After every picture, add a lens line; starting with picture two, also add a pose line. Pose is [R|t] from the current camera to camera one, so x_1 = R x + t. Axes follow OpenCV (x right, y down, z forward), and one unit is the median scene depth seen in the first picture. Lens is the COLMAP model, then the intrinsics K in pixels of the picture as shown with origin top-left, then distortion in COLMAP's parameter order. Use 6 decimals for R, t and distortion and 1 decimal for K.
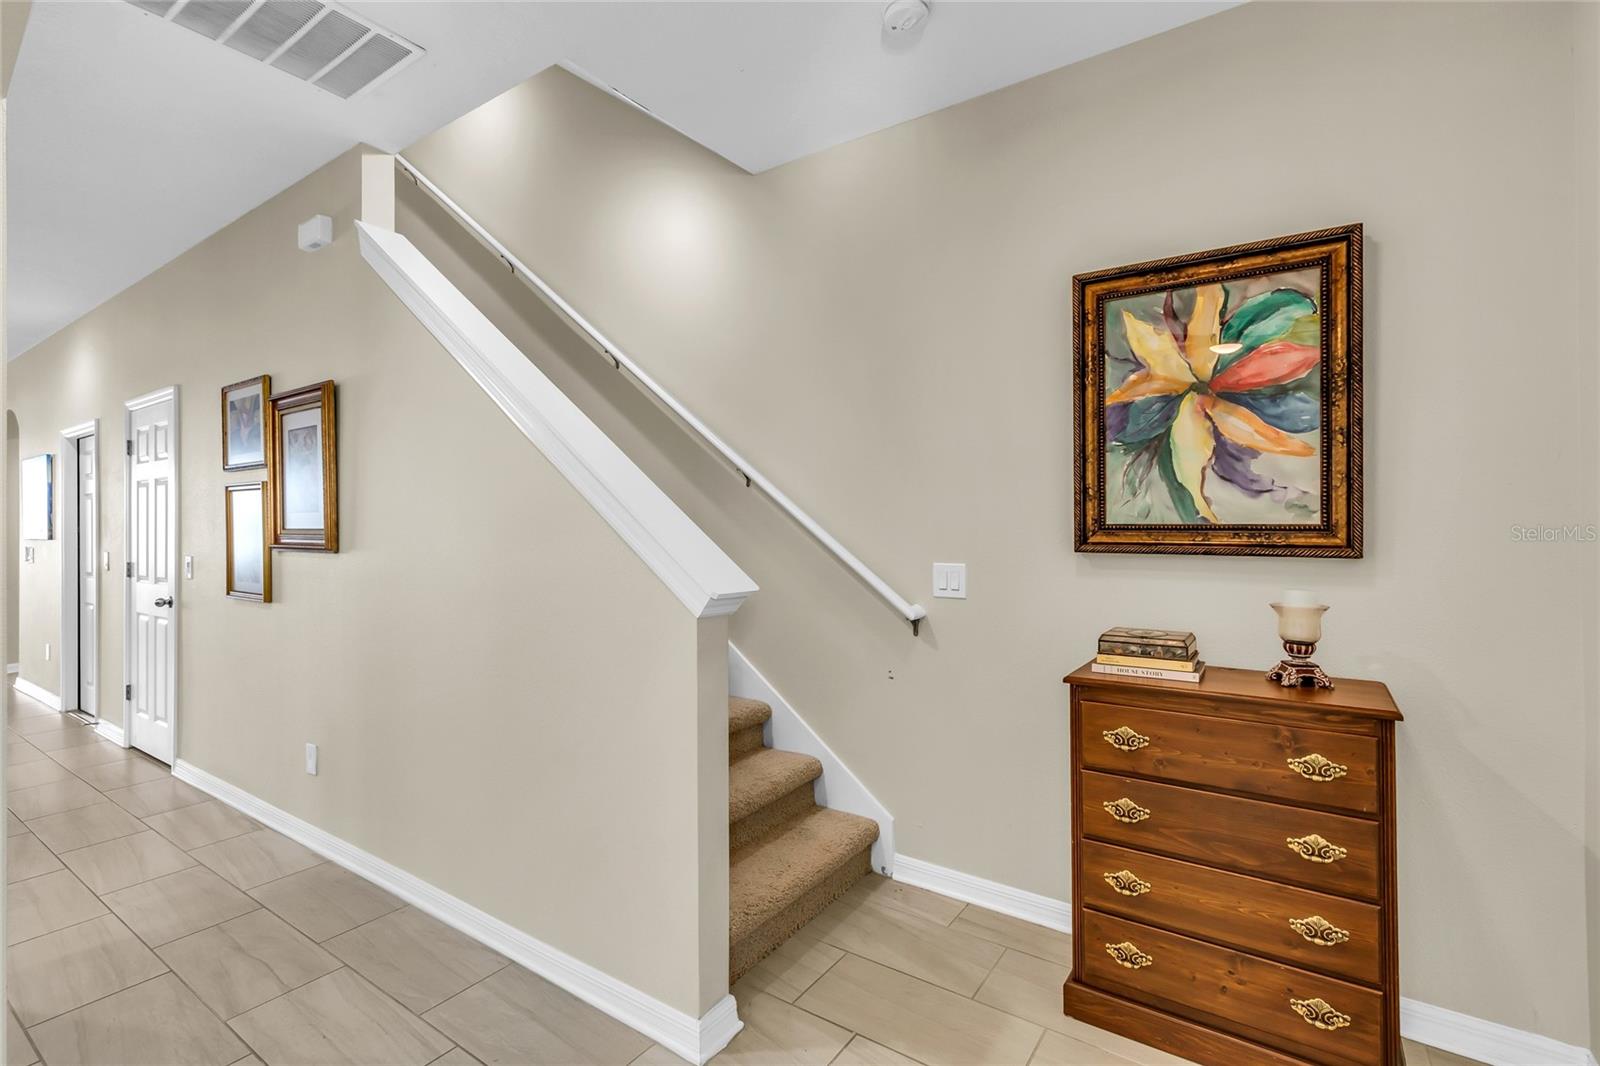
lens RADIAL K [[736.4, 0, 800.1], [0, 736.4, 519.2], [0, 0, 1]] dist [0.010290, -0.004168]
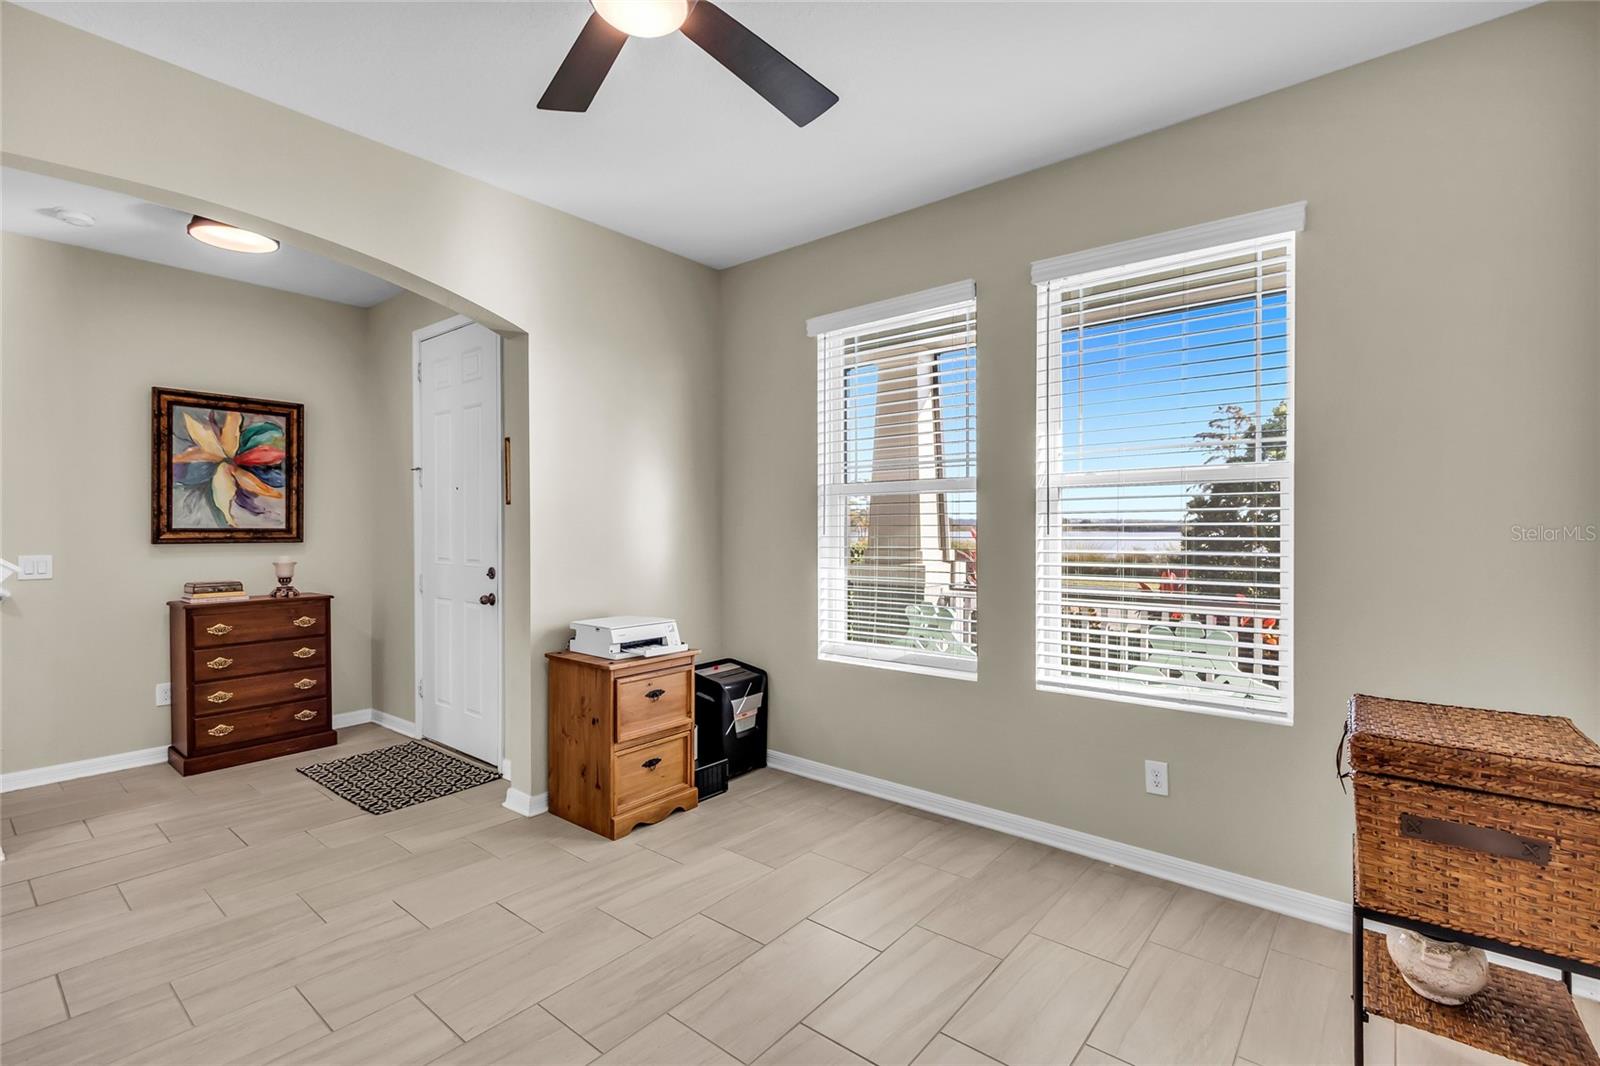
lens RADIAL K [[736.4, 0, 797.1], [0, 736.4, 532.7], [0, 0, 1]] dist [0.010290, -0.004168]
pose [[0.086594, -0.004777, 0.996232, -1.415057], [-0.007202, 0.999959, 0.005421, -0.003167], [-0.996218, -0.007644, 0.086556, -0.768547]]
